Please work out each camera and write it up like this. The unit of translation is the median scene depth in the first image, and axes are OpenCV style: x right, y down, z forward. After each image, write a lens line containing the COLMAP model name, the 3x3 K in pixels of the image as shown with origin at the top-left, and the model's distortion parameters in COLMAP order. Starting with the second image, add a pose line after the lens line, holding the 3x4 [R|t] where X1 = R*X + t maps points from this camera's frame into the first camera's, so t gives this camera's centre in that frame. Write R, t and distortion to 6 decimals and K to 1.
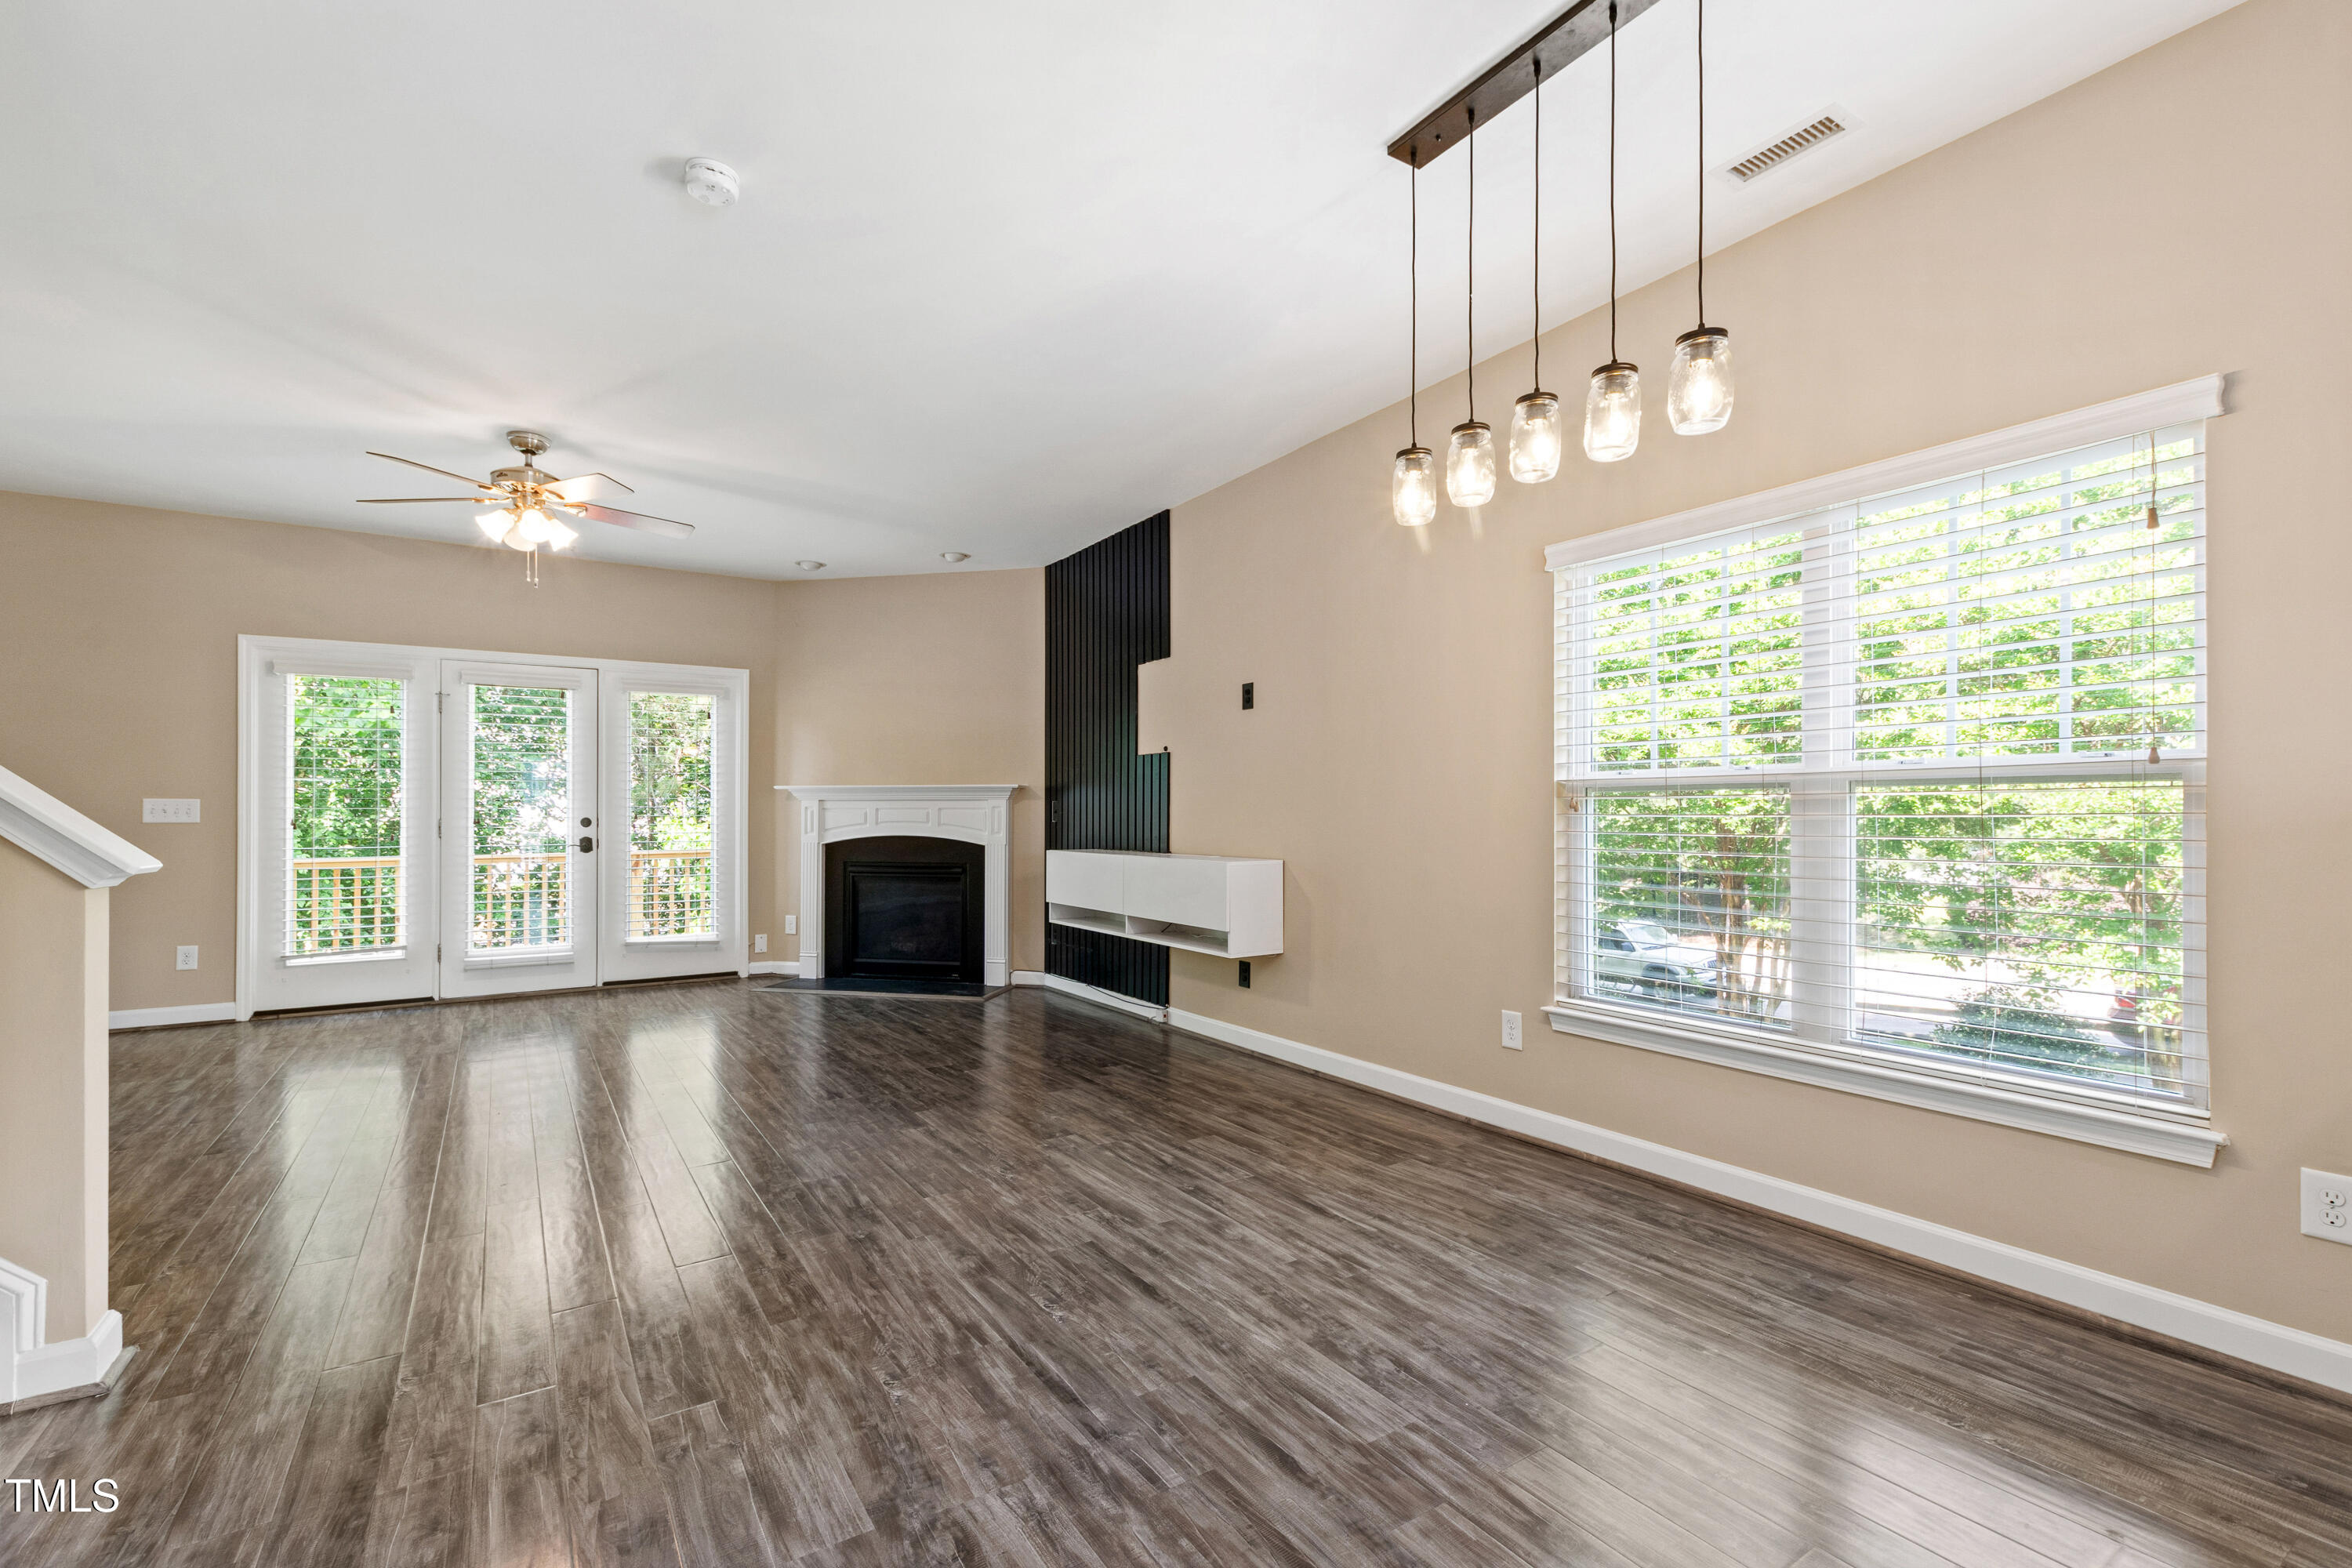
lens RADIAL K [[1014.5, 0, 1164.4], [0, 1014.5, 816.6], [0, 0, 1]] dist [0.005240, -0.001137]
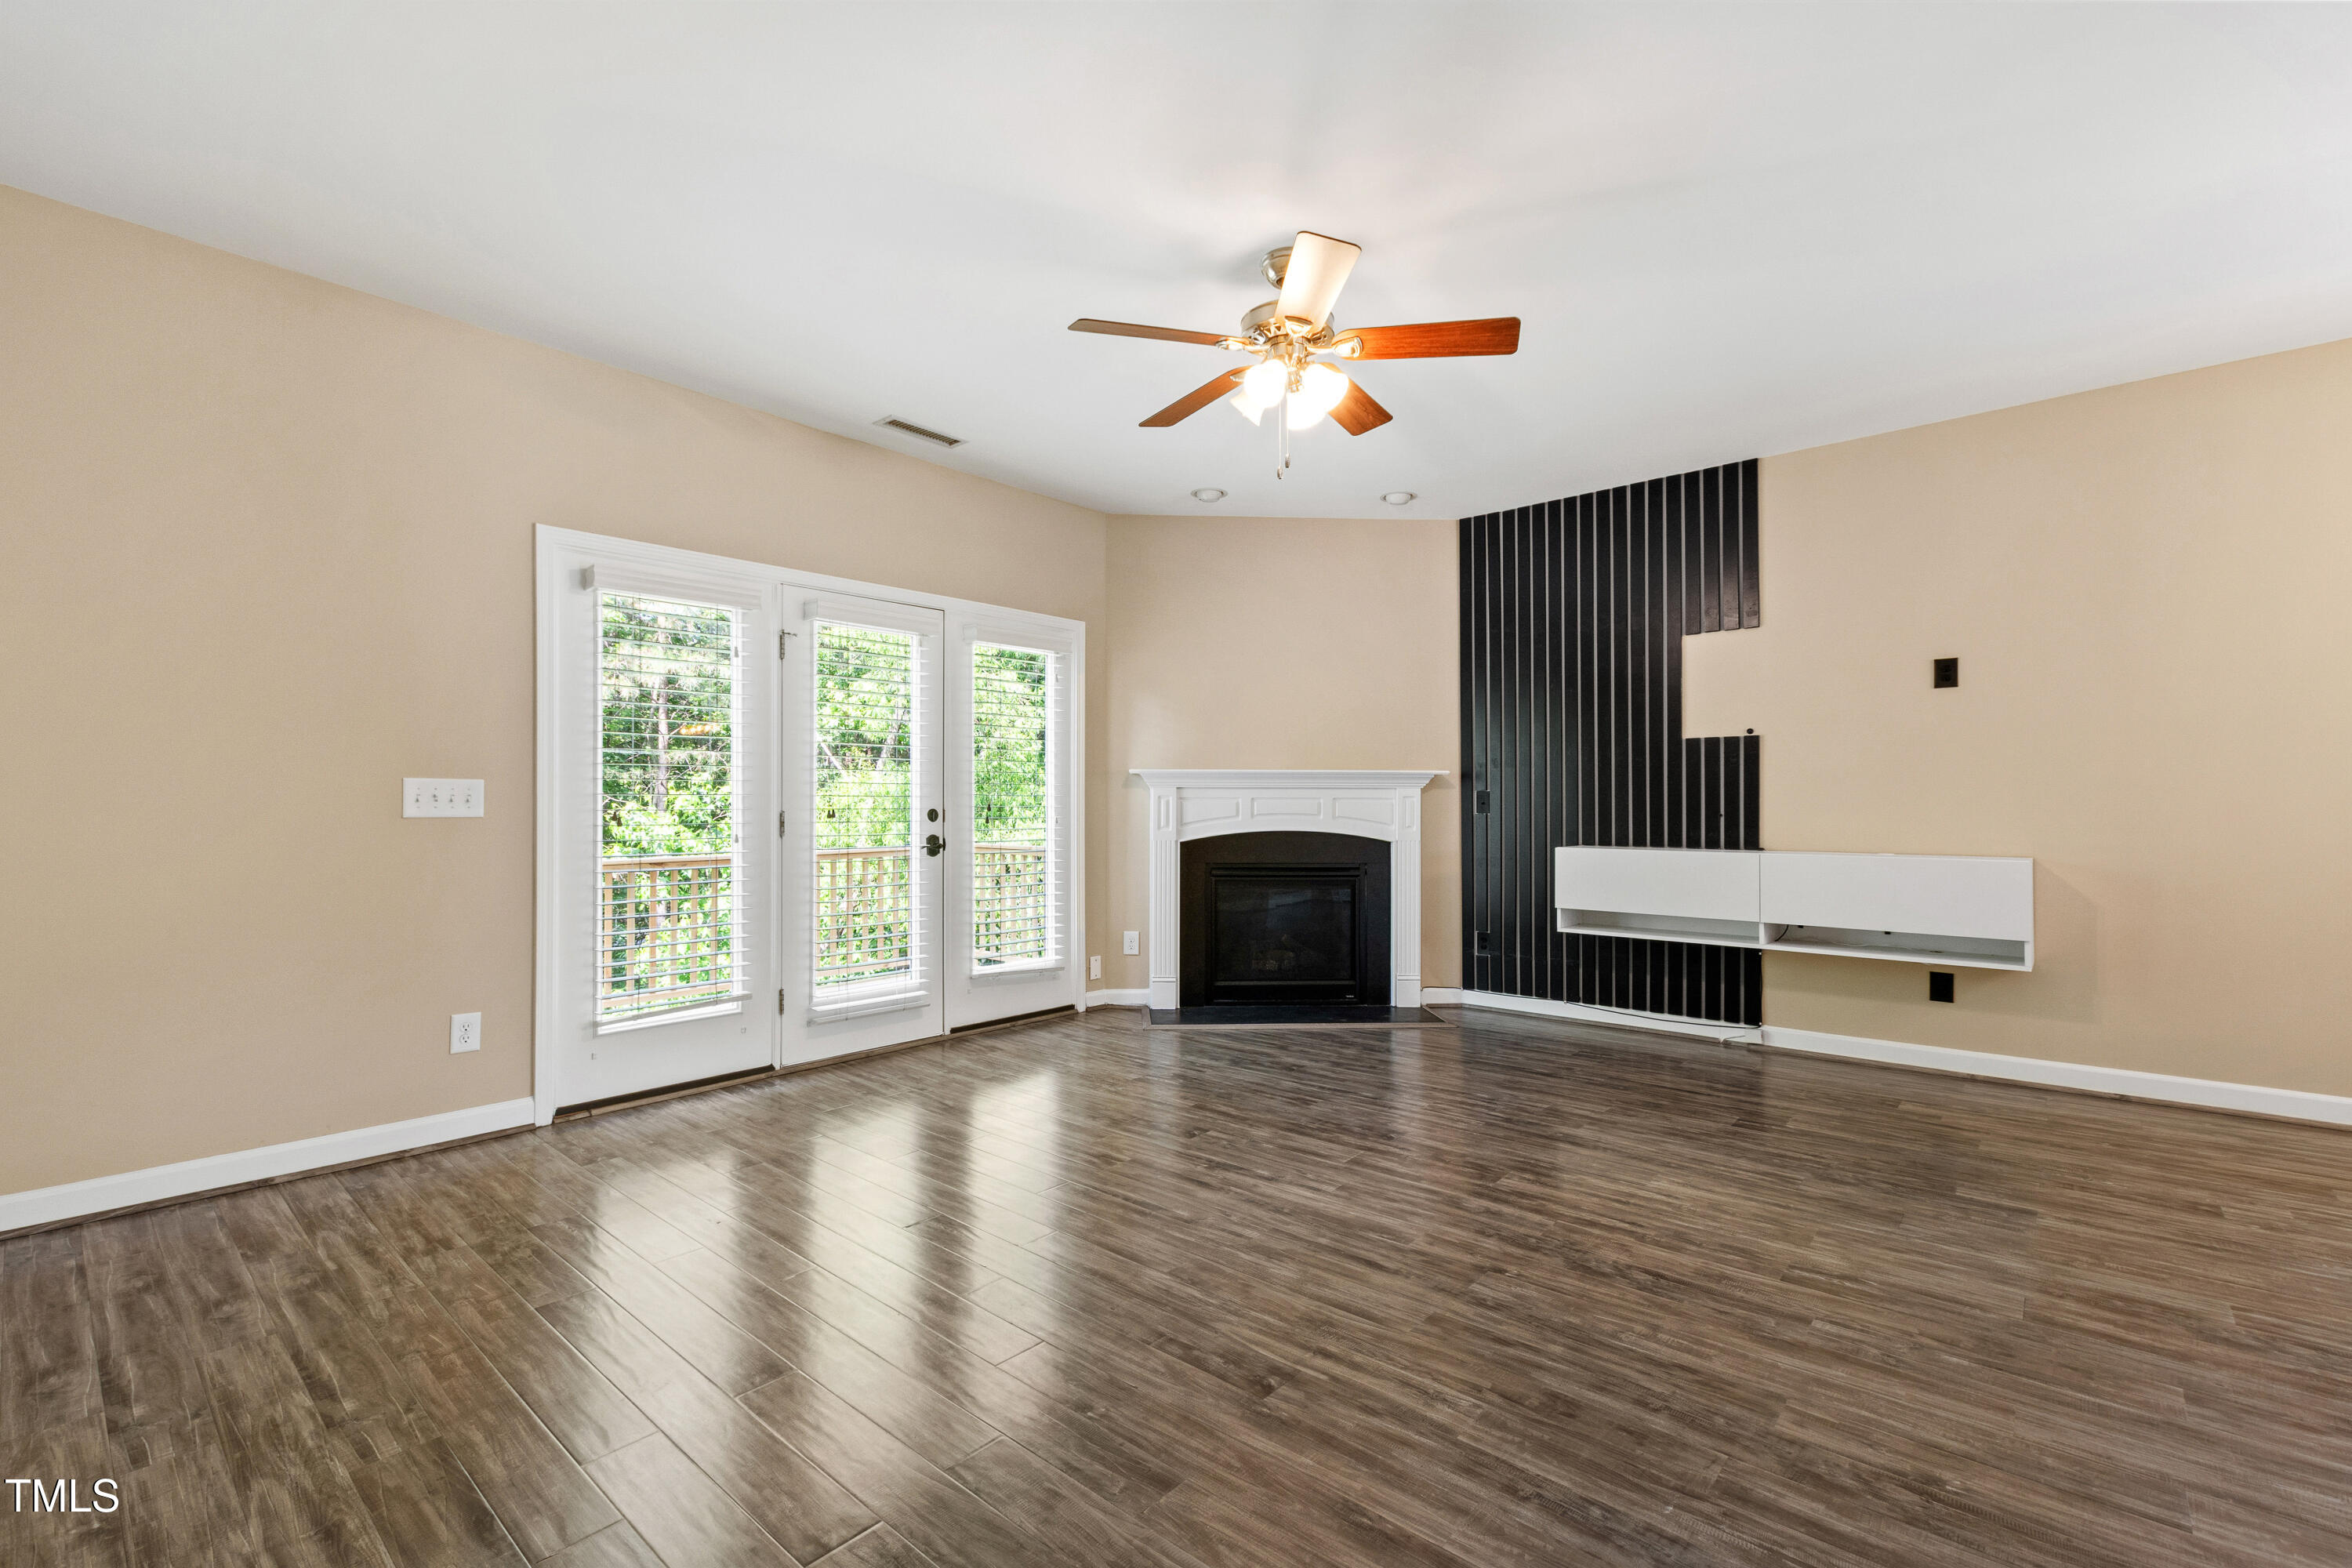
lens RADIAL K [[1014.5, 0, 1163.4], [0, 1014.5, 789.1], [0, 0, 1]] dist [0.005240, -0.001137]
pose [[0.964748, 0.006173, 0.263102, -0.904637], [-0.001360, 0.999829, -0.018468, 0.000734], [-0.263171, 0.017459, 0.964591, 0.360475]]
